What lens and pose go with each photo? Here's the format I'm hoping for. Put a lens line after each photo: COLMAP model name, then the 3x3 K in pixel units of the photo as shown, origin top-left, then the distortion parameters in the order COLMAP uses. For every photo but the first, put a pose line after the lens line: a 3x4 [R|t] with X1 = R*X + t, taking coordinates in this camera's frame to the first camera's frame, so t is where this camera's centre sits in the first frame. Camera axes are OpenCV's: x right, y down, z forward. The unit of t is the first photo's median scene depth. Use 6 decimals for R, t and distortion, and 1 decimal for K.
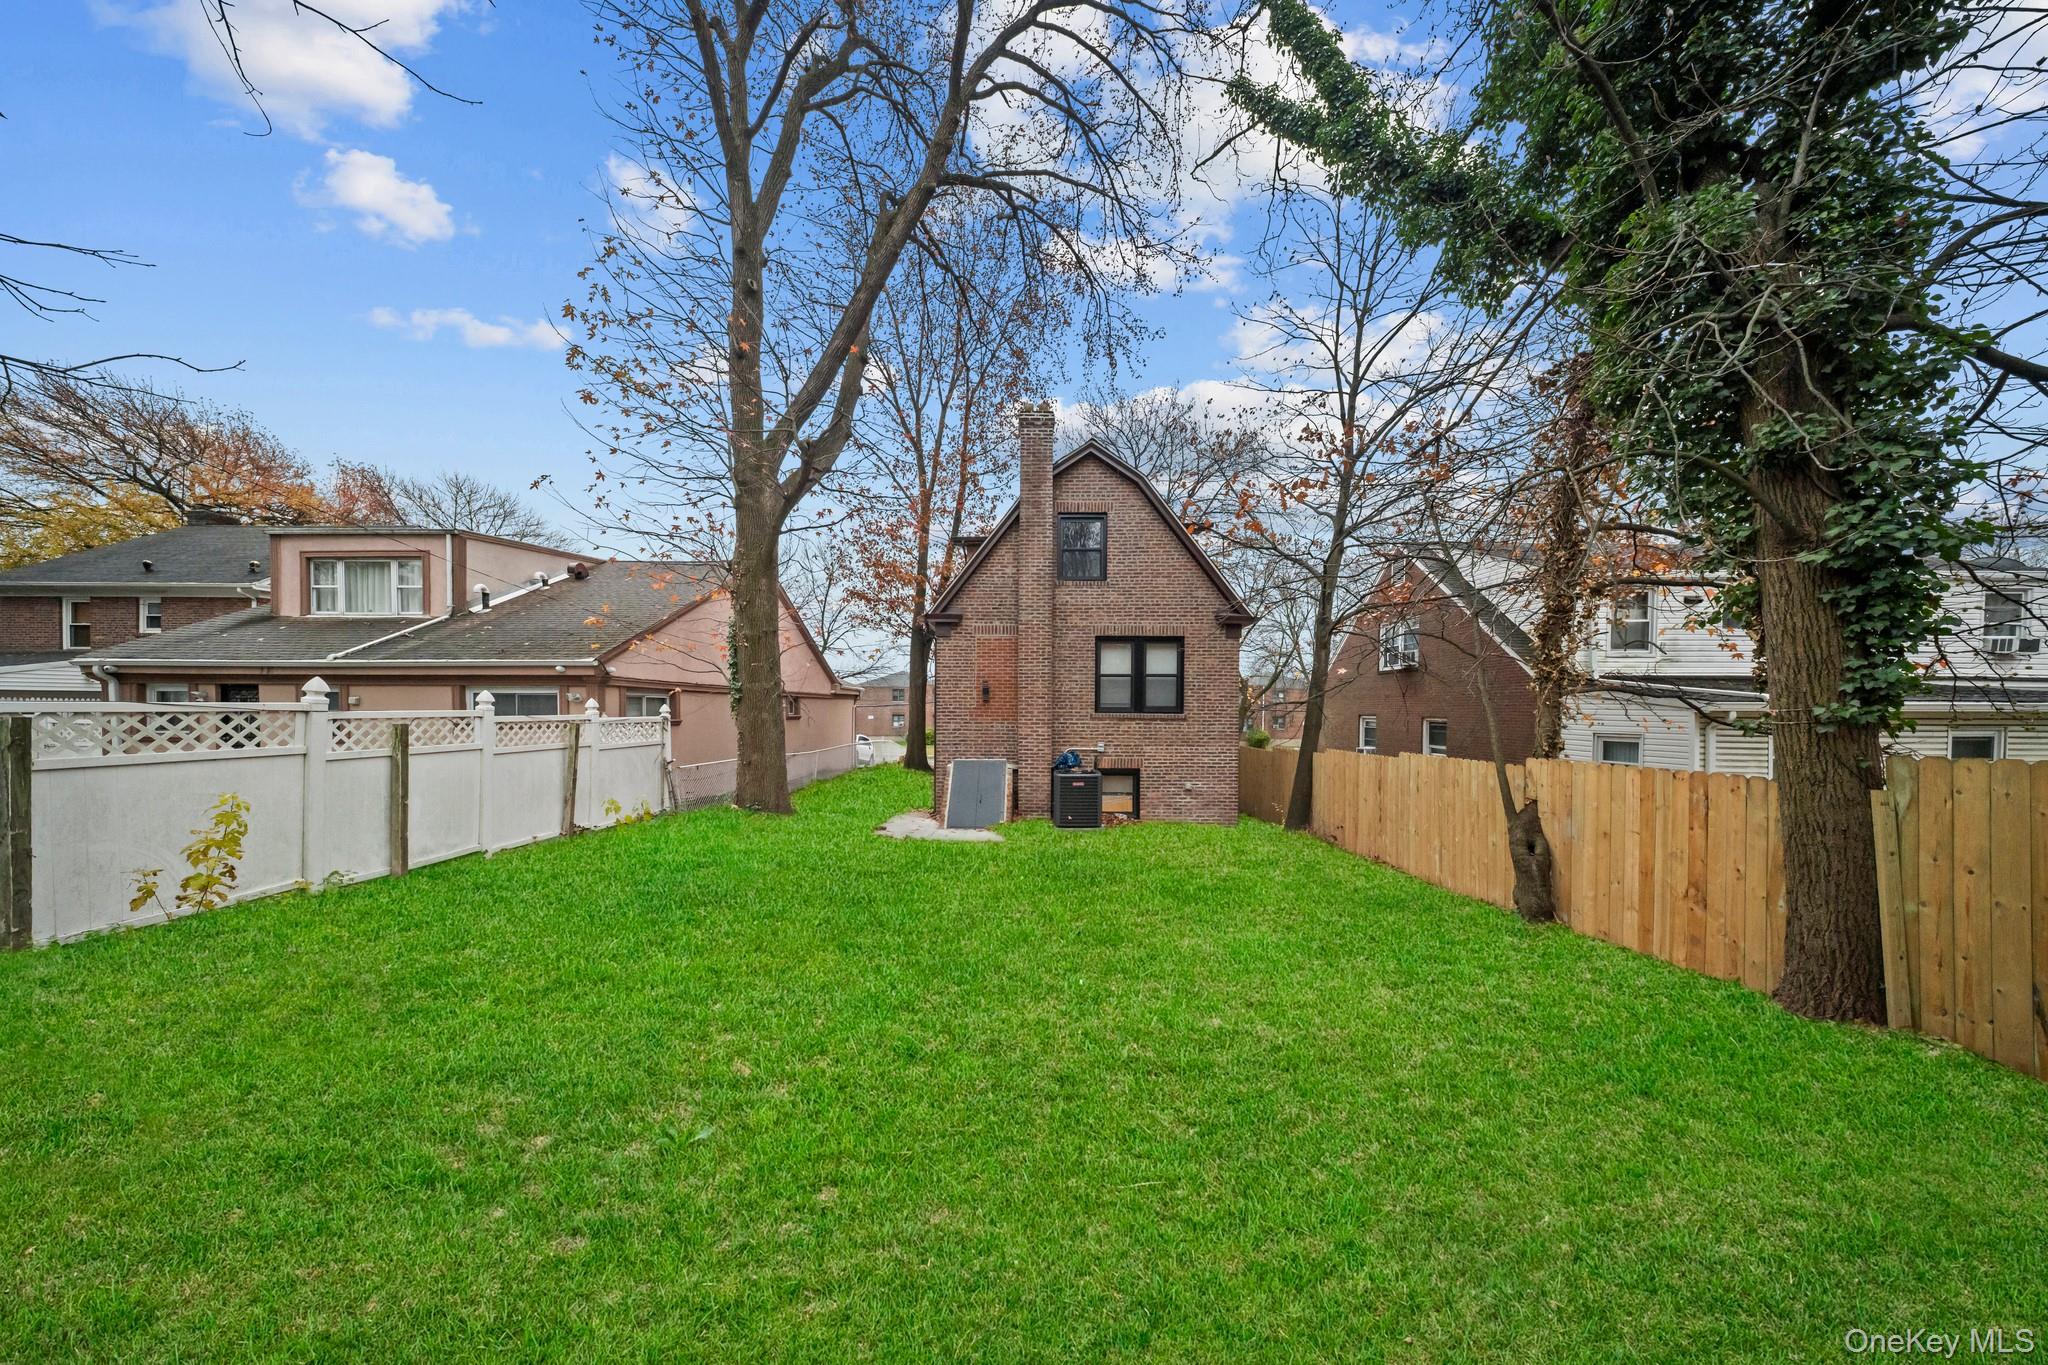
lens RADIAL K [[603.1, 0, 1027.0], [0, 603.1, 717.7], [0, 0, 1]] dist [-0.001020, -0.000101]
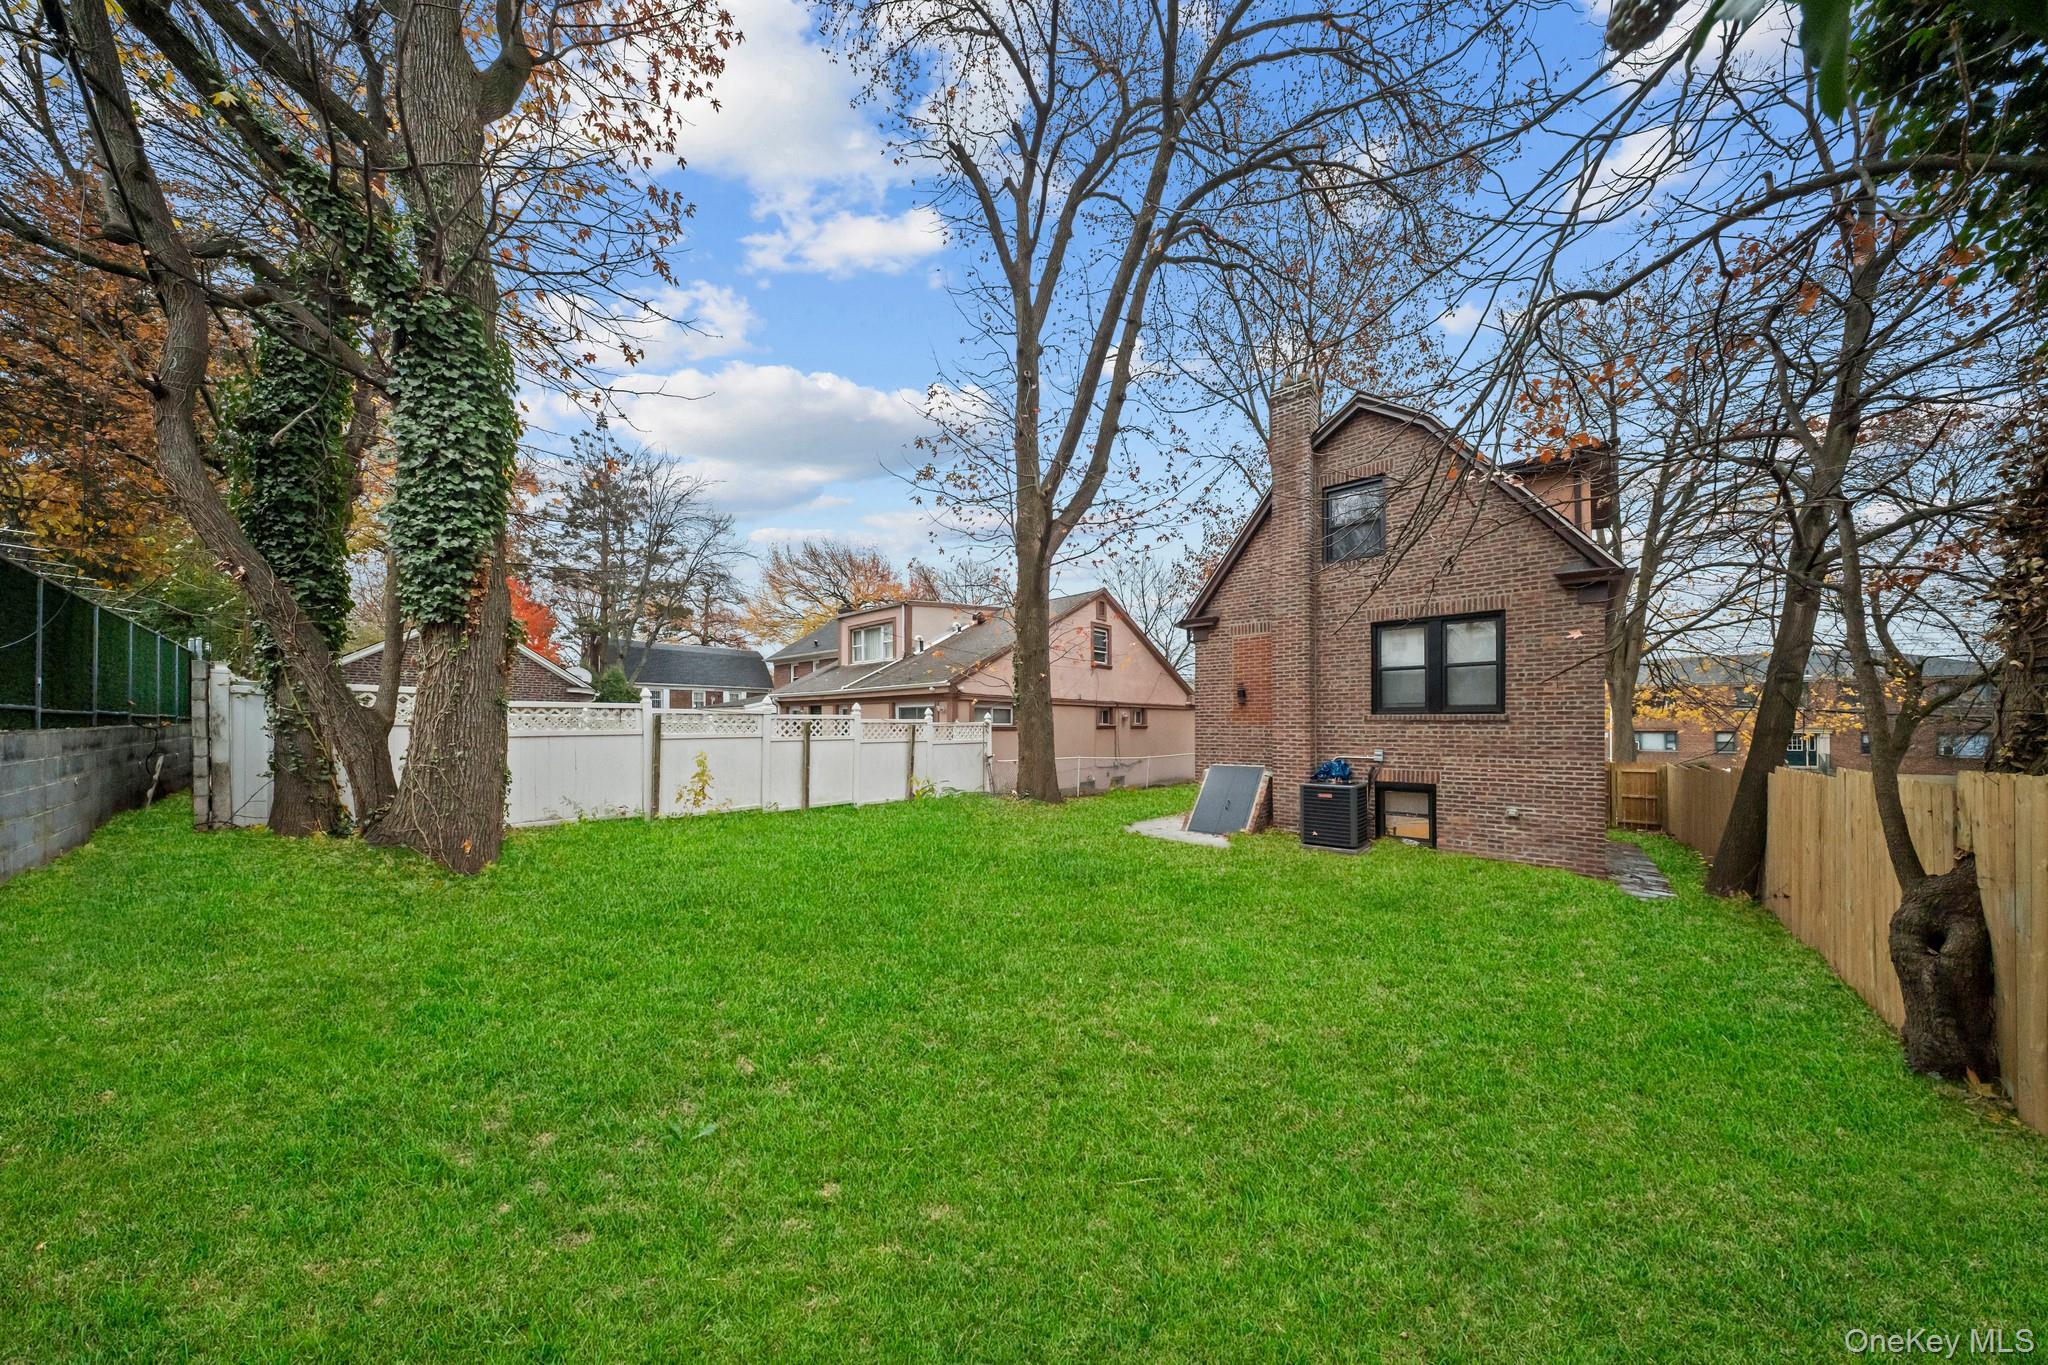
lens RADIAL K [[618.9, 0, 1025.4], [0, 618.9, 725.2], [0, 0, 1]] dist [-0.000951, -0.000053]
pose [[0.750520, -0.005697, -0.660823, 0.320889], [-0.005285, 0.999879, -0.014622, 0.022080], [0.660826, 0.014467, 0.750399, 0.041593]]
